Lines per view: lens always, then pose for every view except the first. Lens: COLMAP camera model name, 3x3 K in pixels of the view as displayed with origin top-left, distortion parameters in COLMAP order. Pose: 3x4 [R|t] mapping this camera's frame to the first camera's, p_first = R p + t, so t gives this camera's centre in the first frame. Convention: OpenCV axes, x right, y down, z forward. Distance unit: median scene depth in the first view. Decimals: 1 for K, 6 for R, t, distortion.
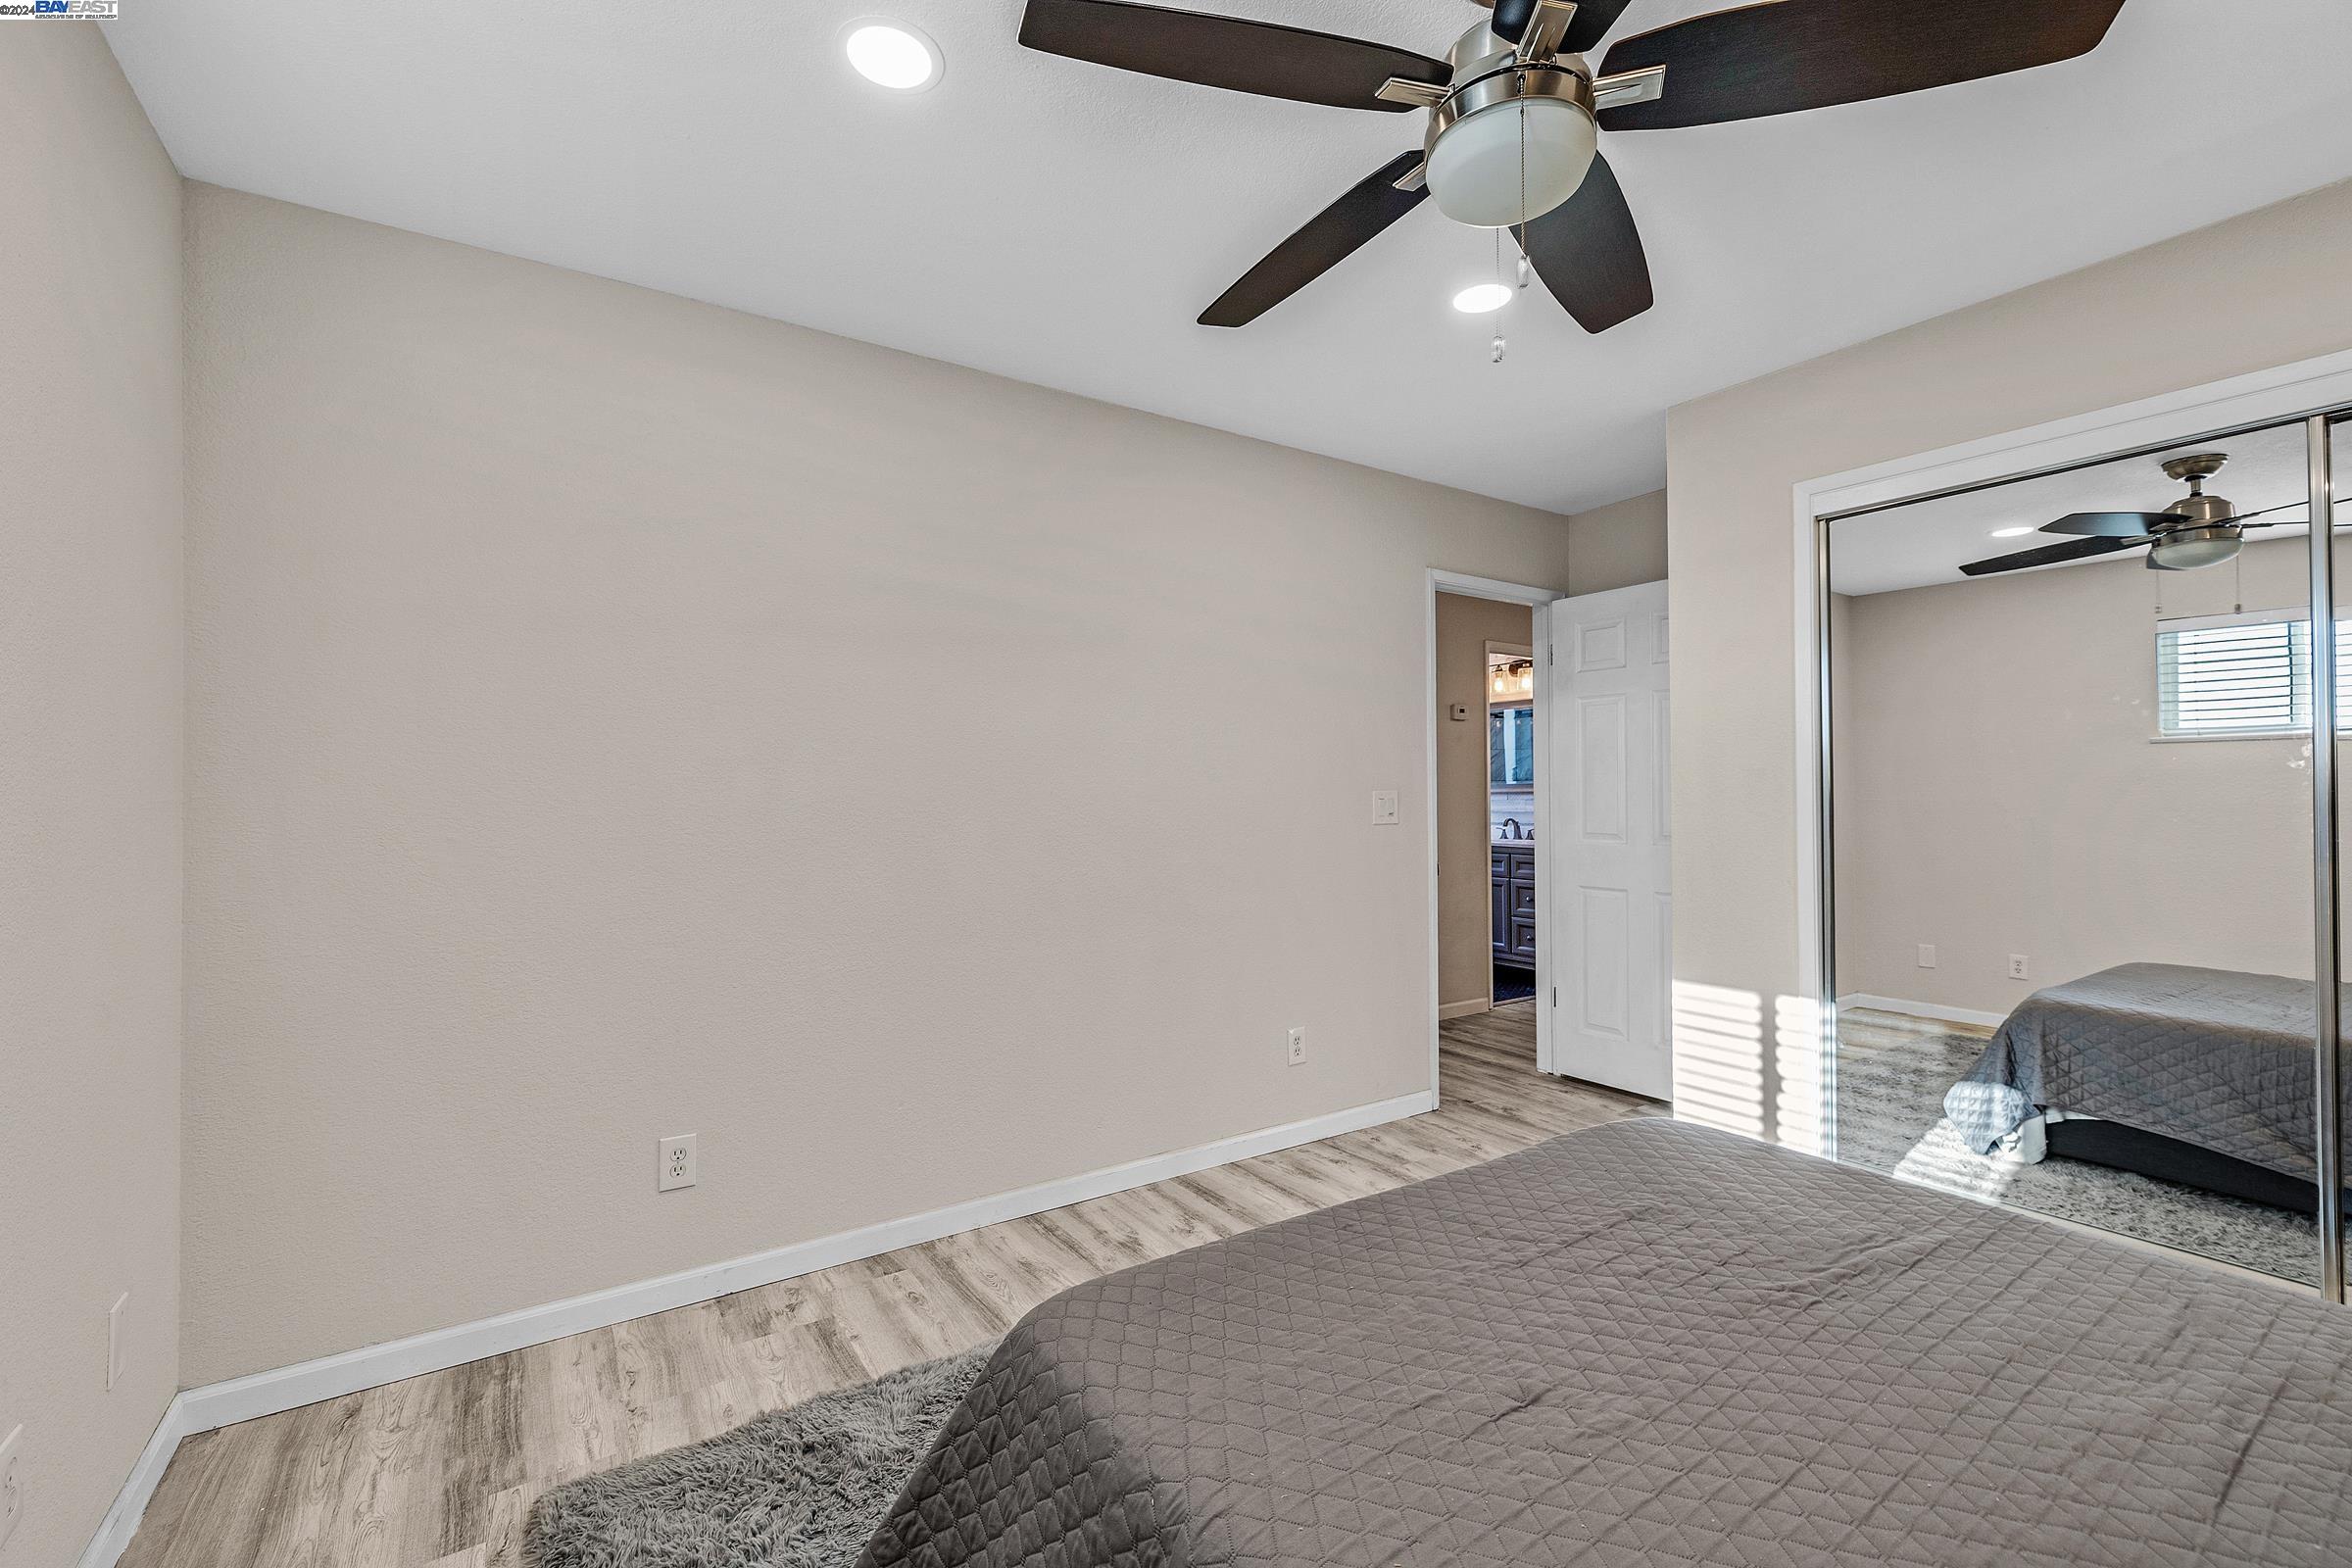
lens RADIAL K [[987.5, 0, 1162.4], [0, 987.5, 787.7], [0, 0, 1]] dist [0.000822, -0.000071]
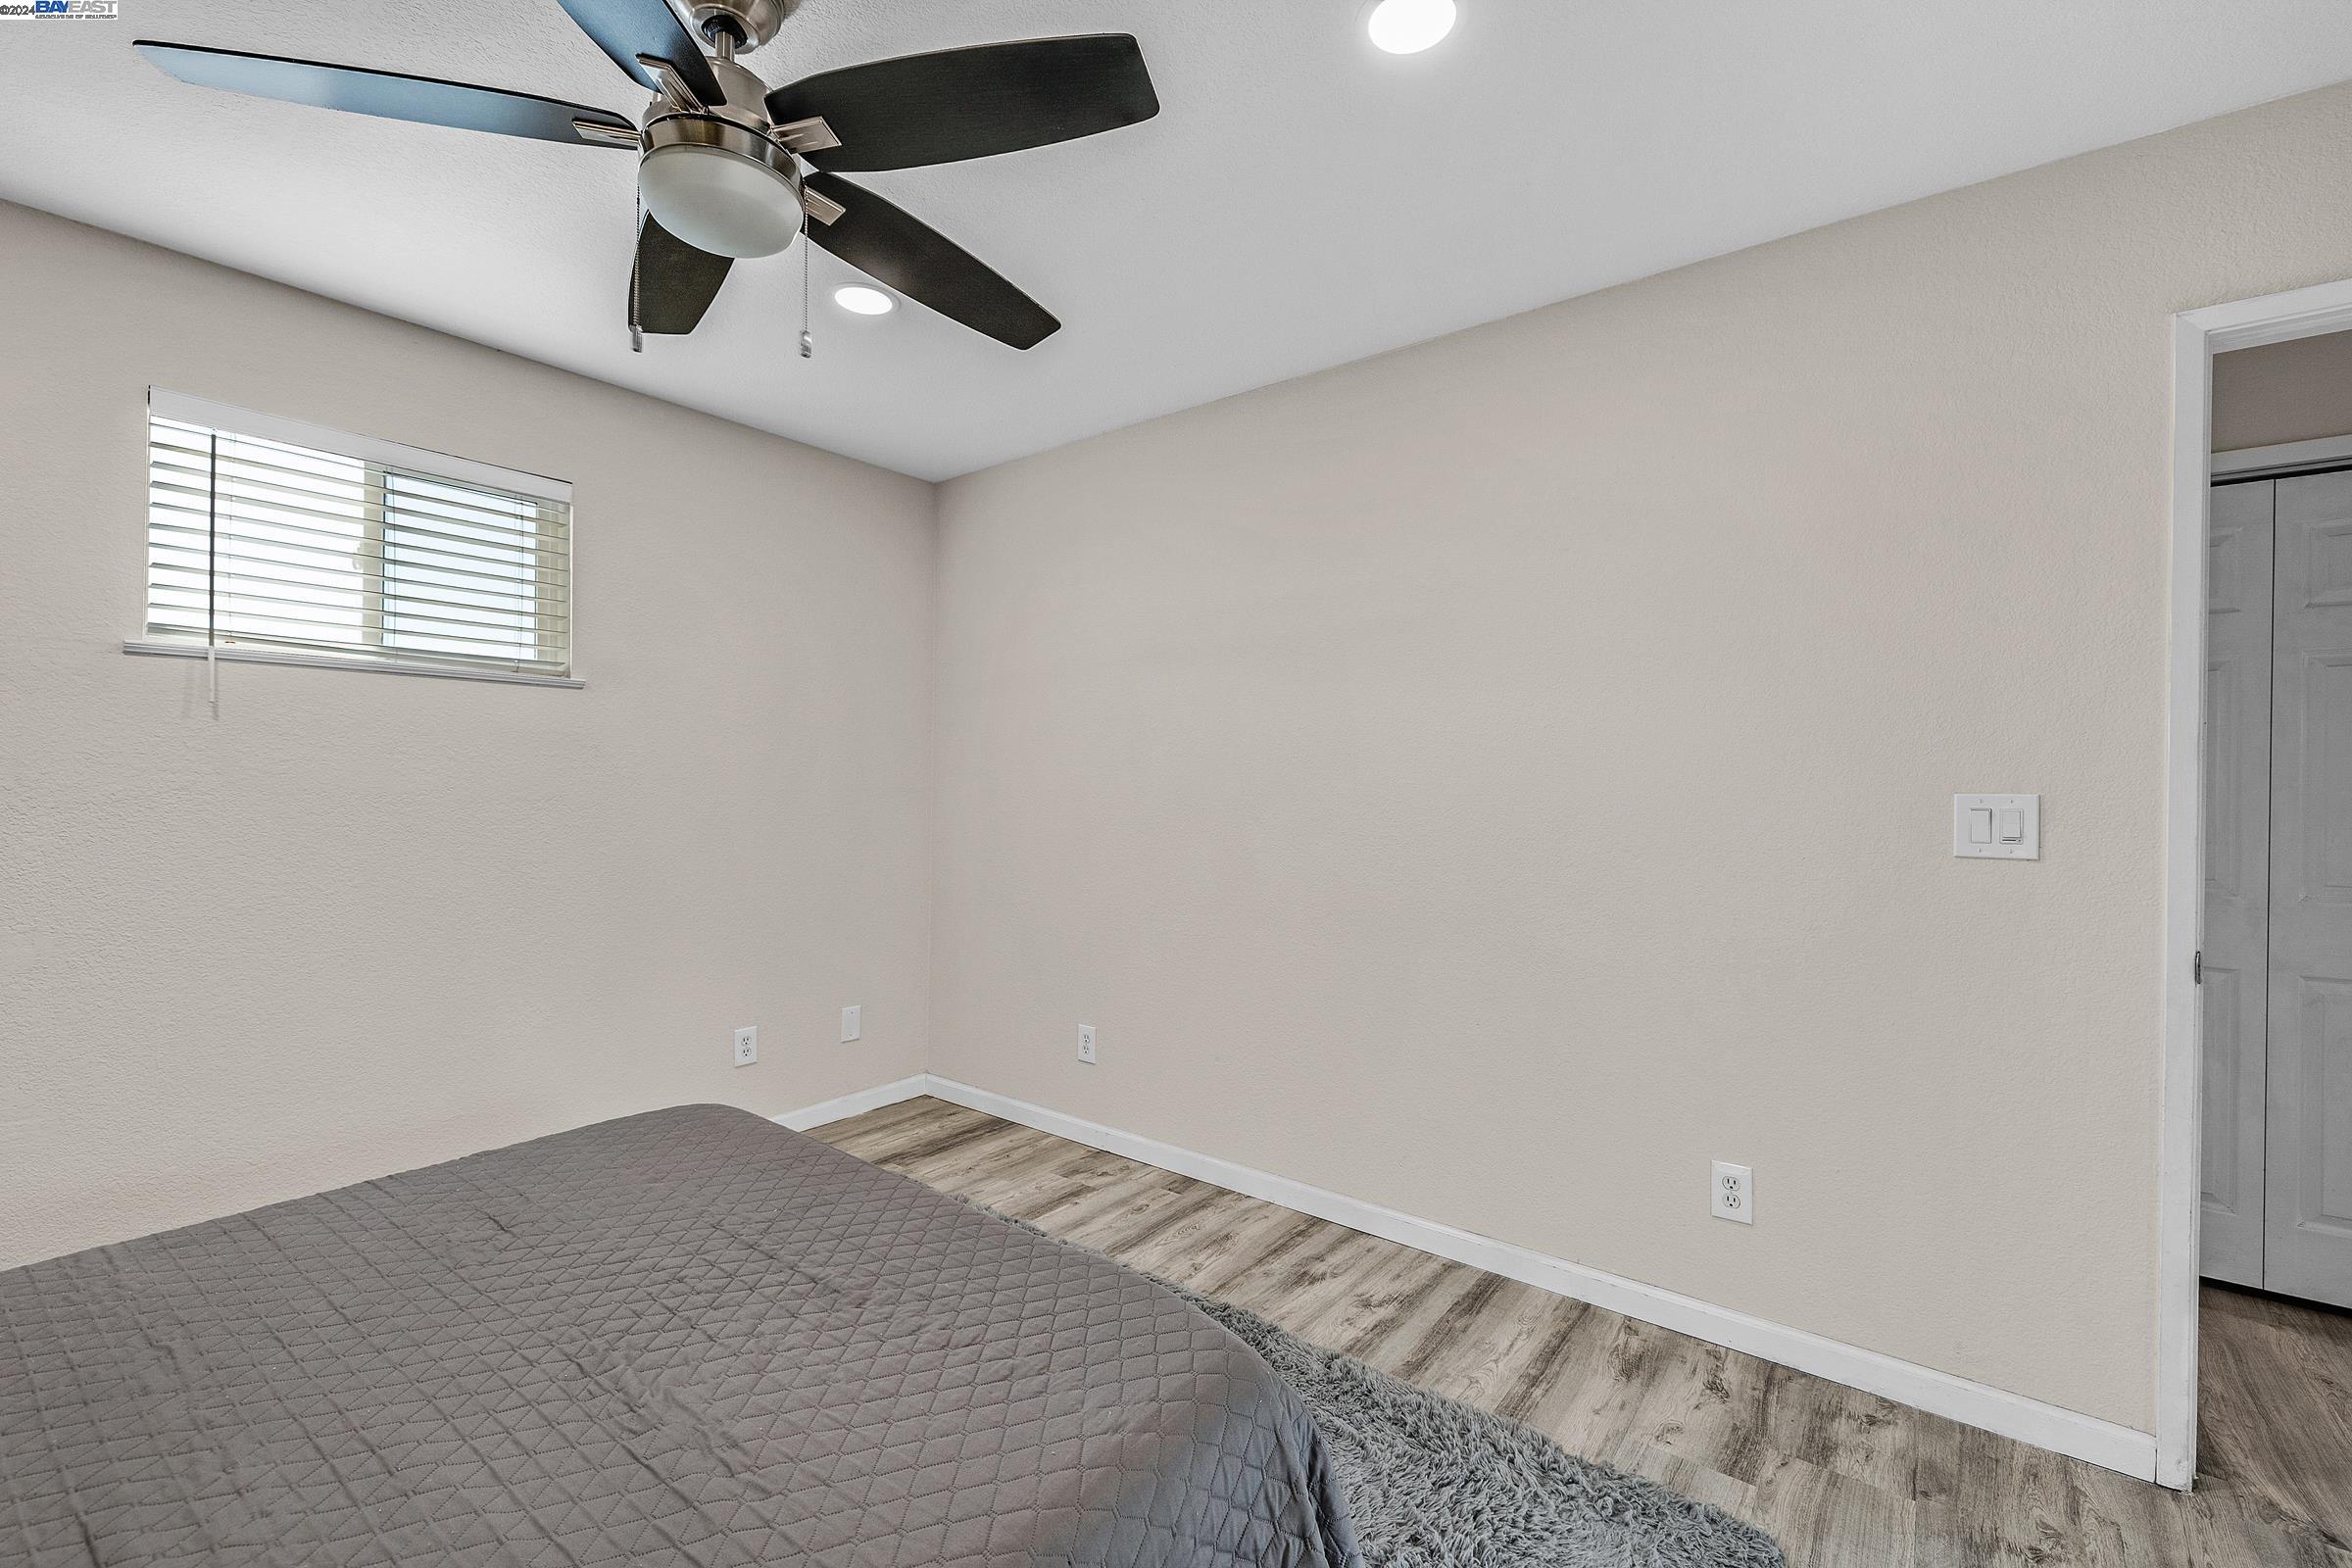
lens RADIAL K [[990.3, 0, 1168.2], [0, 990.3, 789.5], [0, 0, 1]] dist [0.000318, -0.000206]
pose [[0.317735, 0.011829, -0.948106, 0.798963], [-0.003832, 0.999930, 0.011192, -0.004927], [0.948172, 0.000077, 0.317758, 0.581189]]
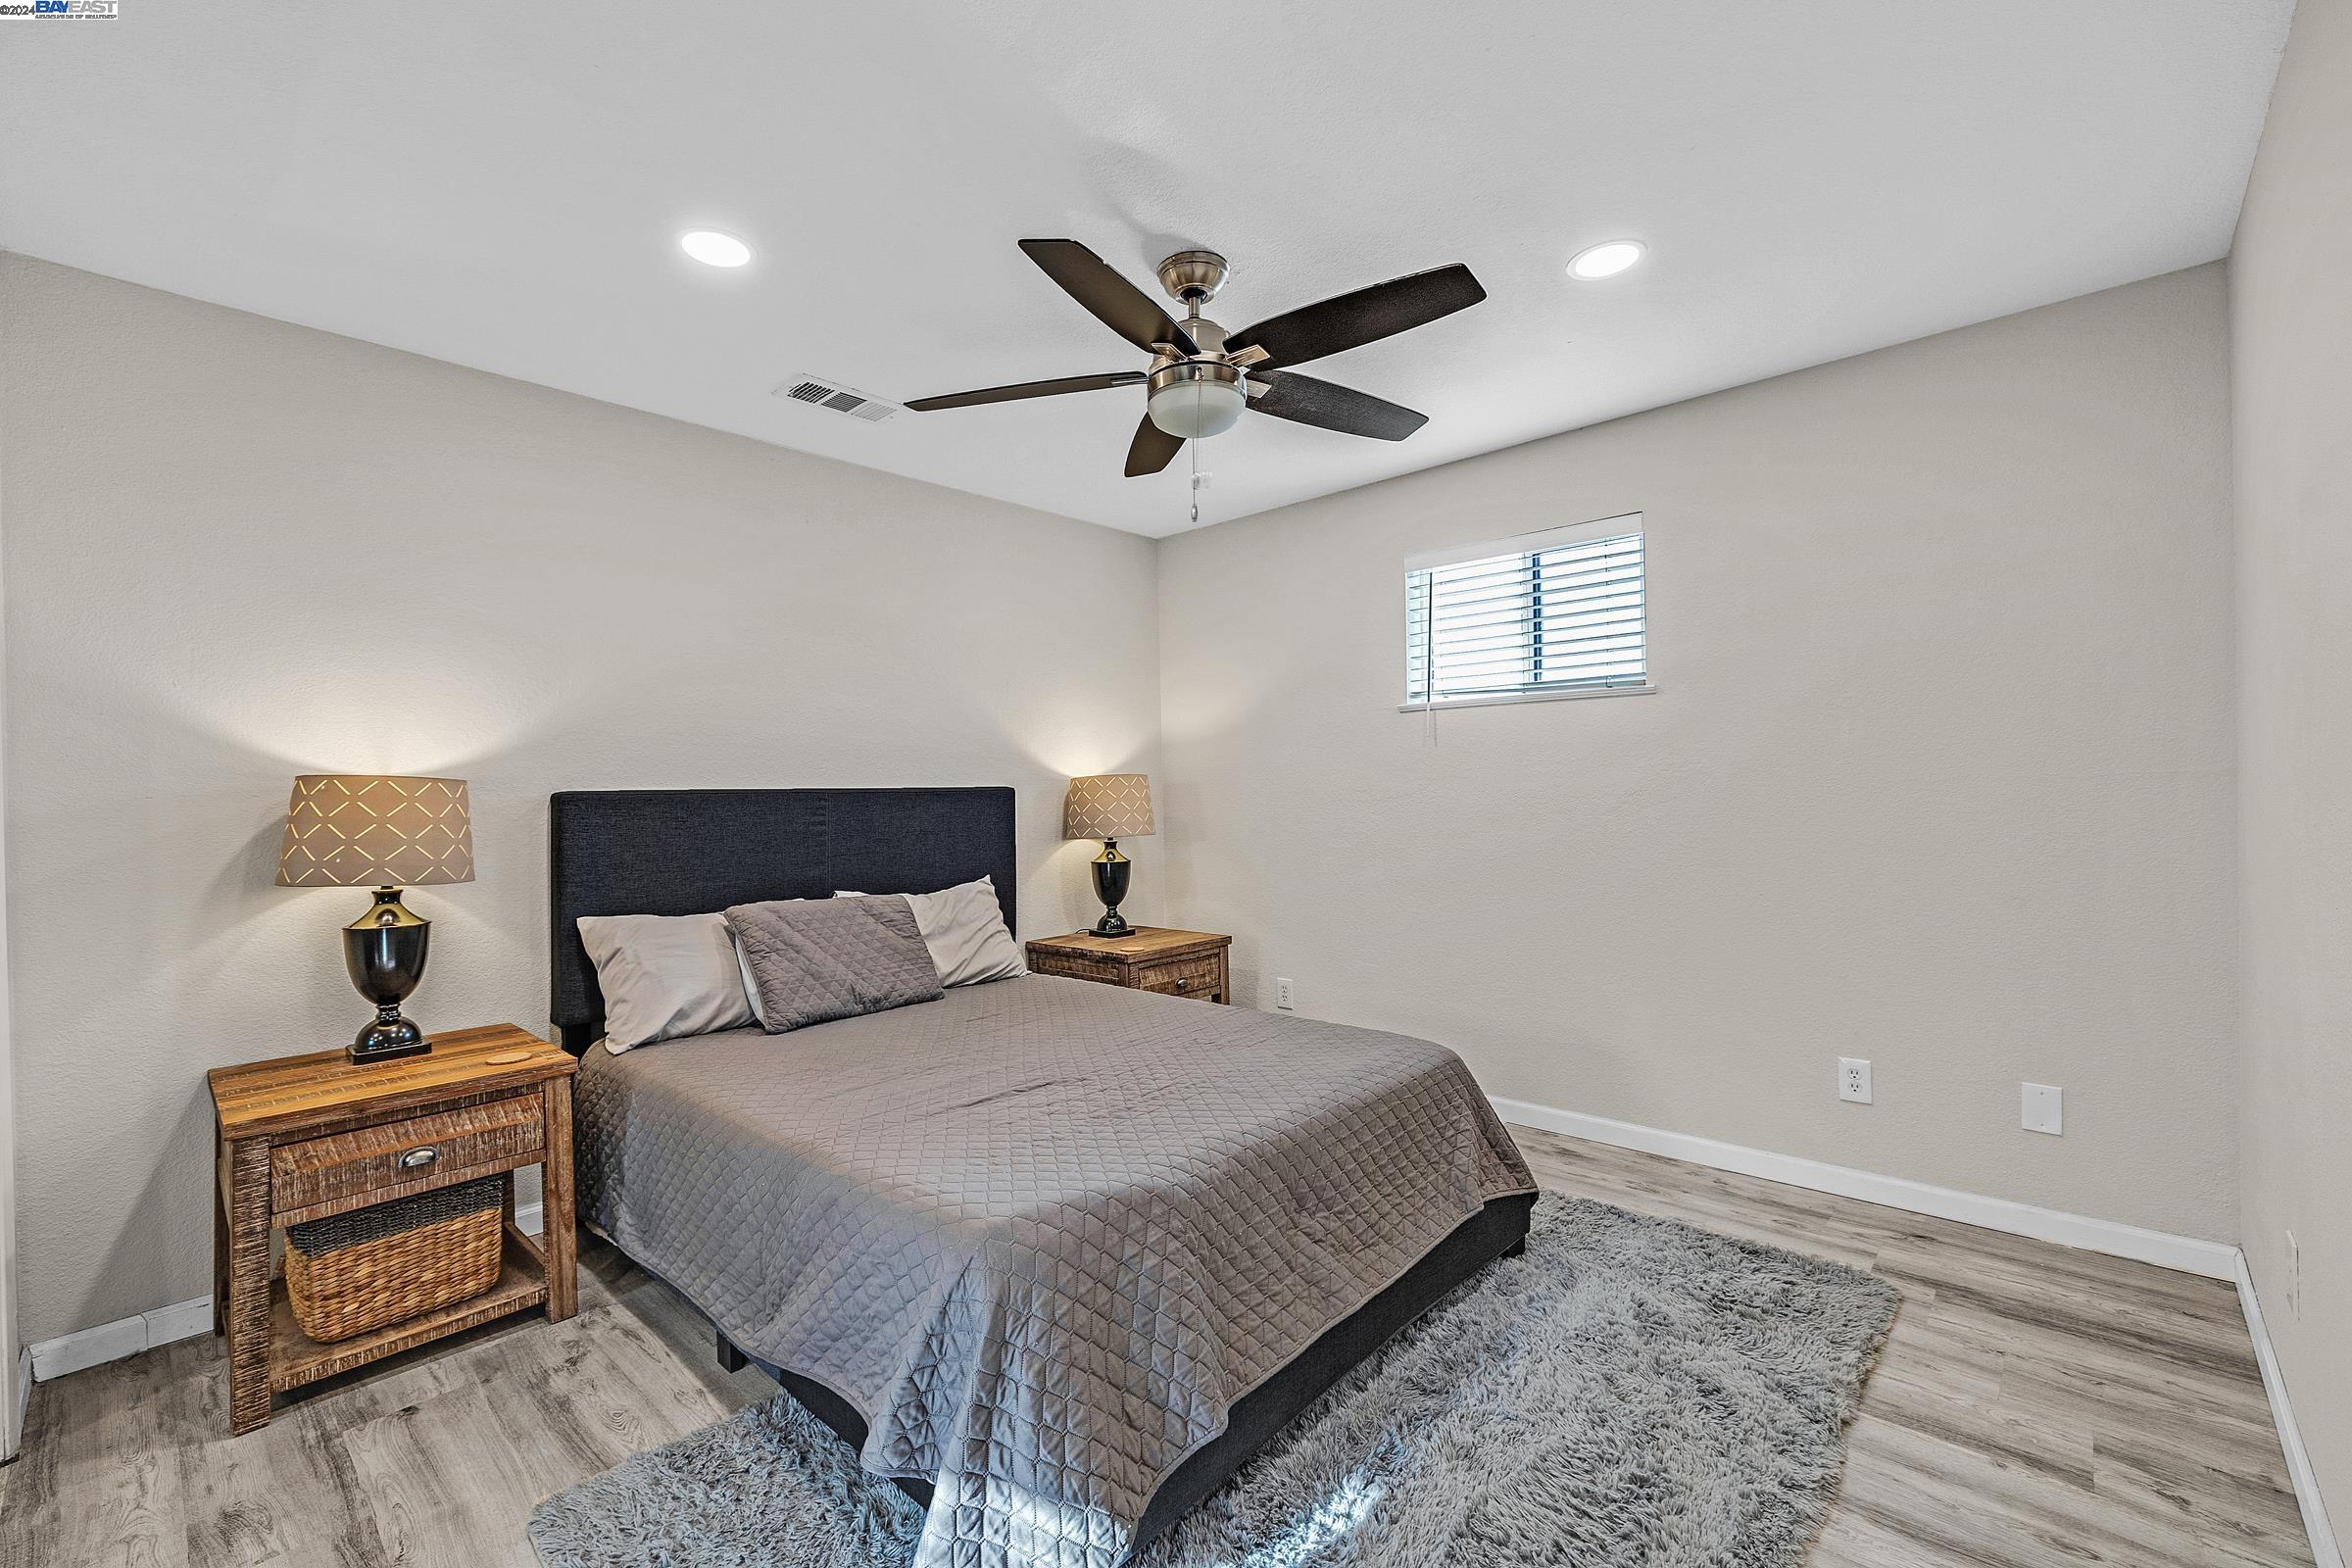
lens RADIAL K [[990.3, 0, 1168.2], [0, 990.3, 789.5], [0, 0, 1]] dist [0.000318, -0.000206]
pose [[-0.970781, 0.025713, -0.238585, 0.420082], [0.027143, 0.999628, -0.002711, 0.002528], [0.238427, -0.009108, -0.971118, 1.338447]]
